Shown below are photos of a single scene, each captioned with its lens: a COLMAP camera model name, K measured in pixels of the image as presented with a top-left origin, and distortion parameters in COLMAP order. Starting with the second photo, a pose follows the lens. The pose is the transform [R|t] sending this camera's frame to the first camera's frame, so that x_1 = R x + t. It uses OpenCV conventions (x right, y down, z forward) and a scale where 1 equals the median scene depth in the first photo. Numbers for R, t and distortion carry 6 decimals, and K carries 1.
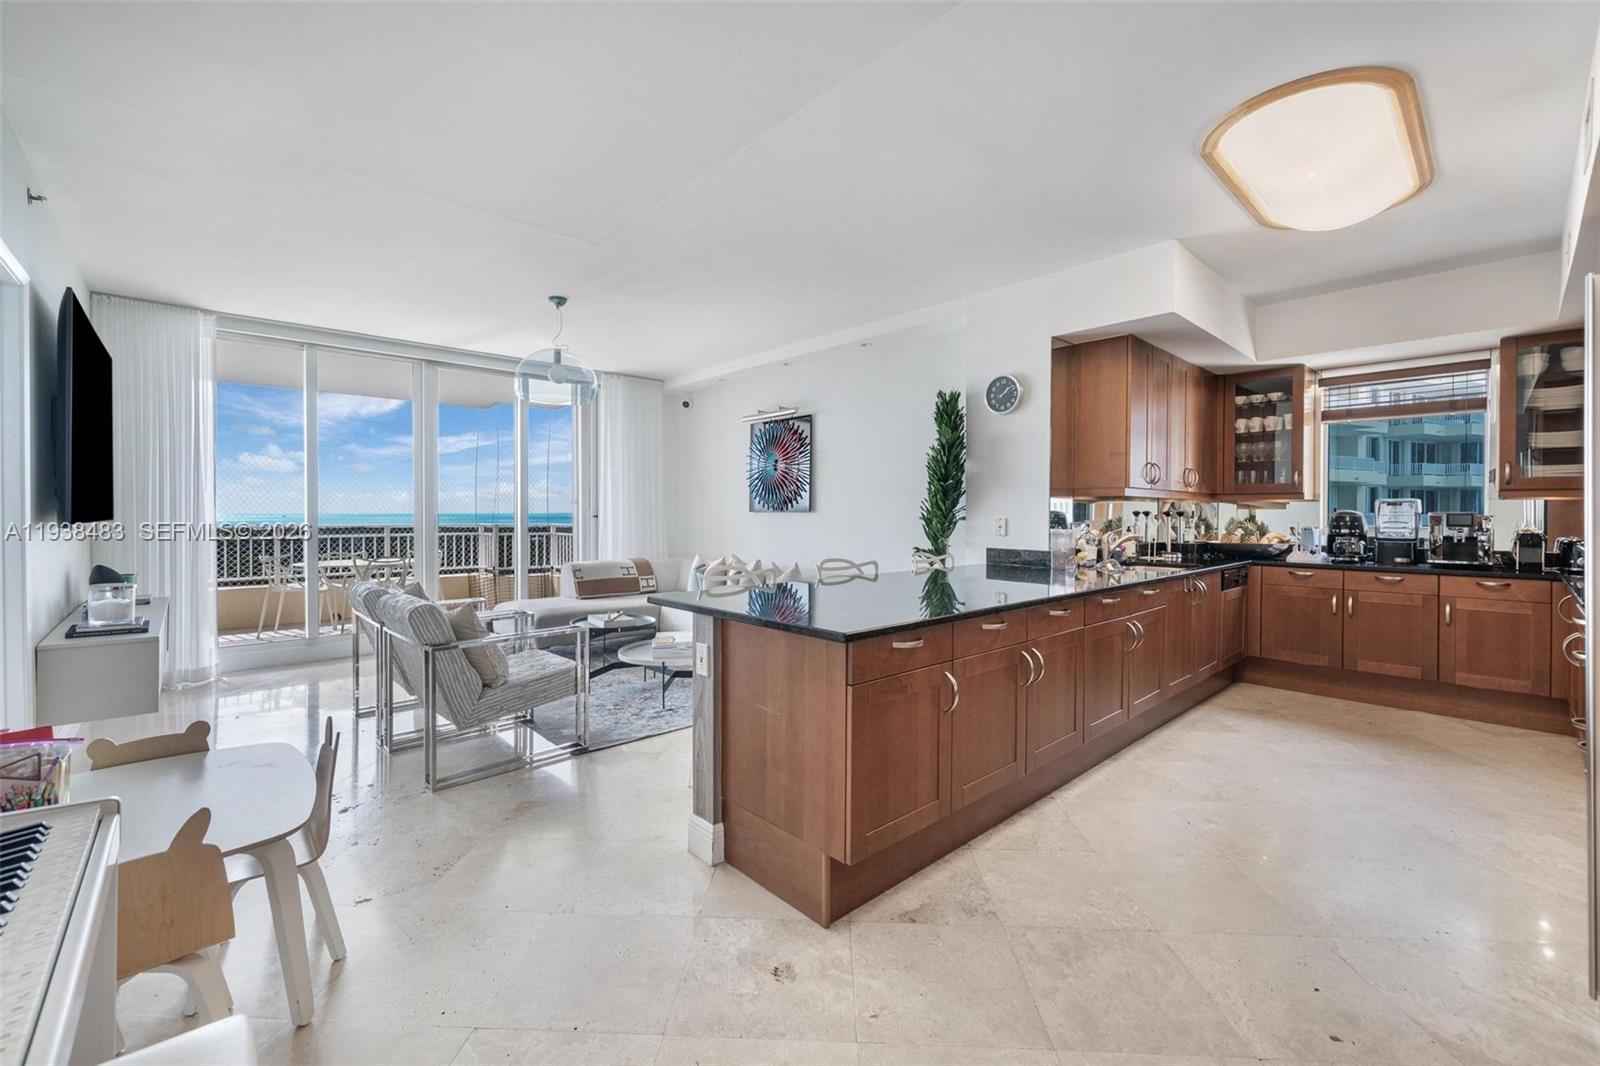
lens RADIAL K [[661.9, 0, 799.1], [0, 661.9, 518.9], [0, 0, 1]] dist [-0.001044, 0.000031]
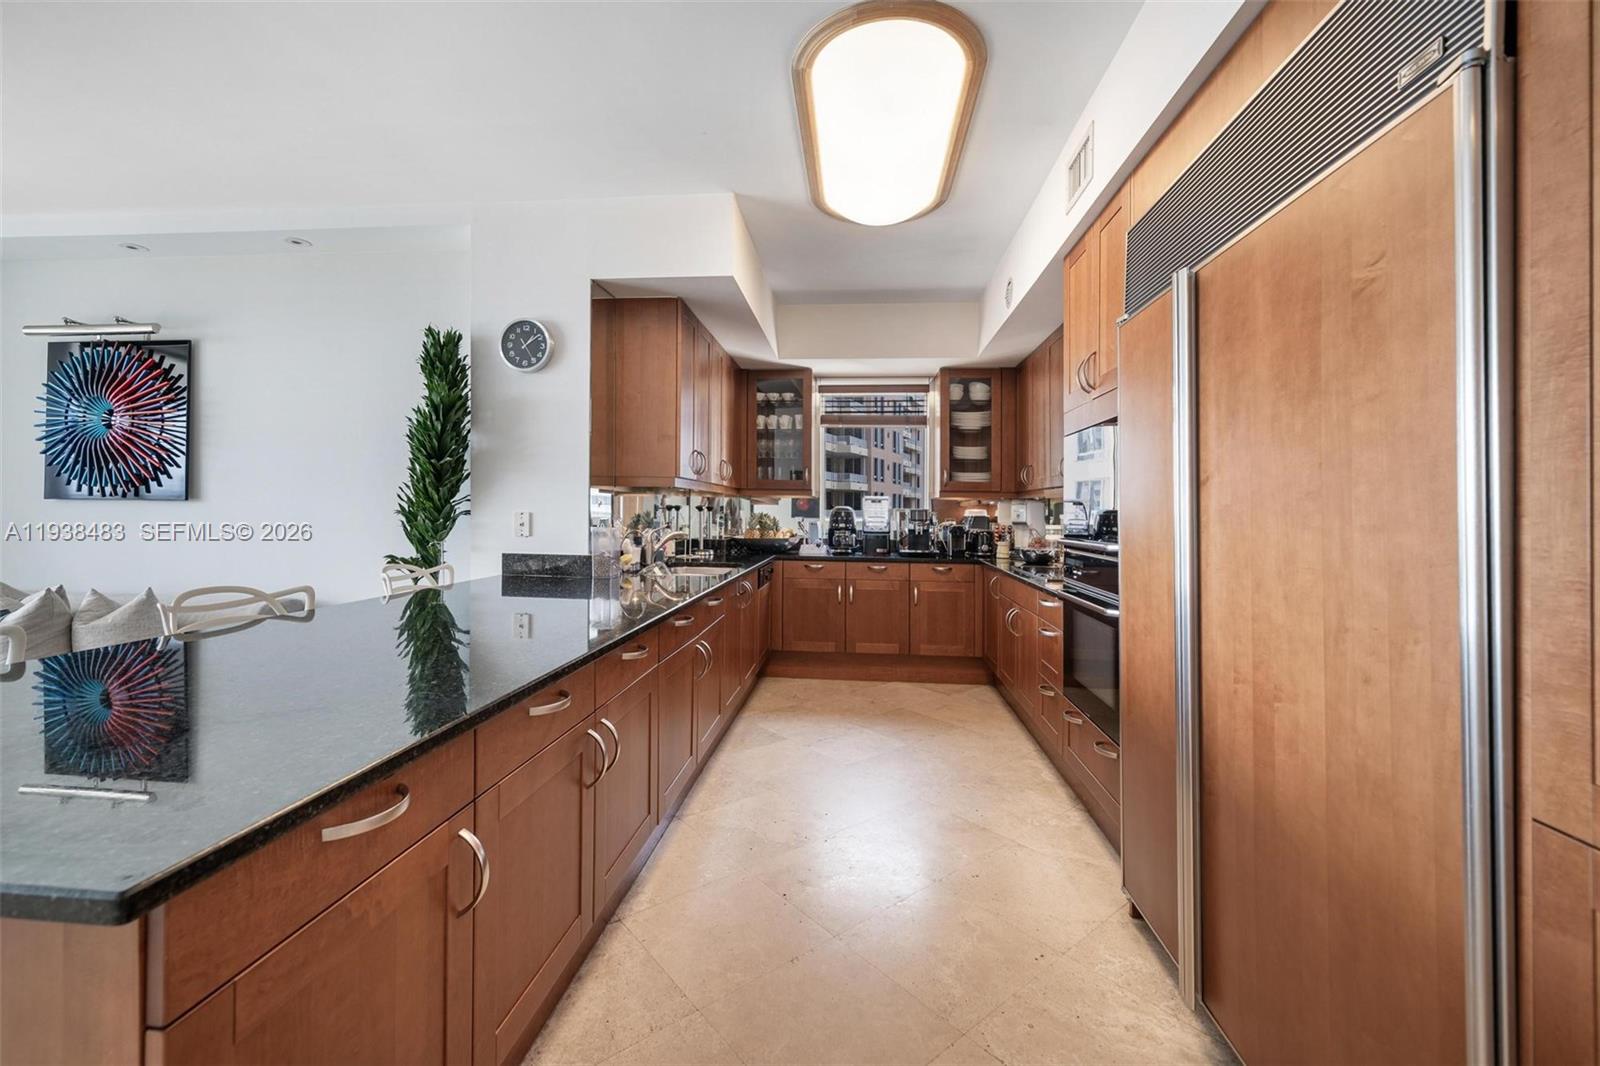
lens RADIAL K [[661.9, 0, 799.1], [0, 661.9, 518.9], [0, 0, 1]] dist [-0.001044, 0.000031]
pose [[0.745930, -0.002948, 0.666017, 0.039649], [-0.003834, 0.999955, 0.008721, -0.001601], [-0.666013, -0.009059, 0.745885, 0.223884]]
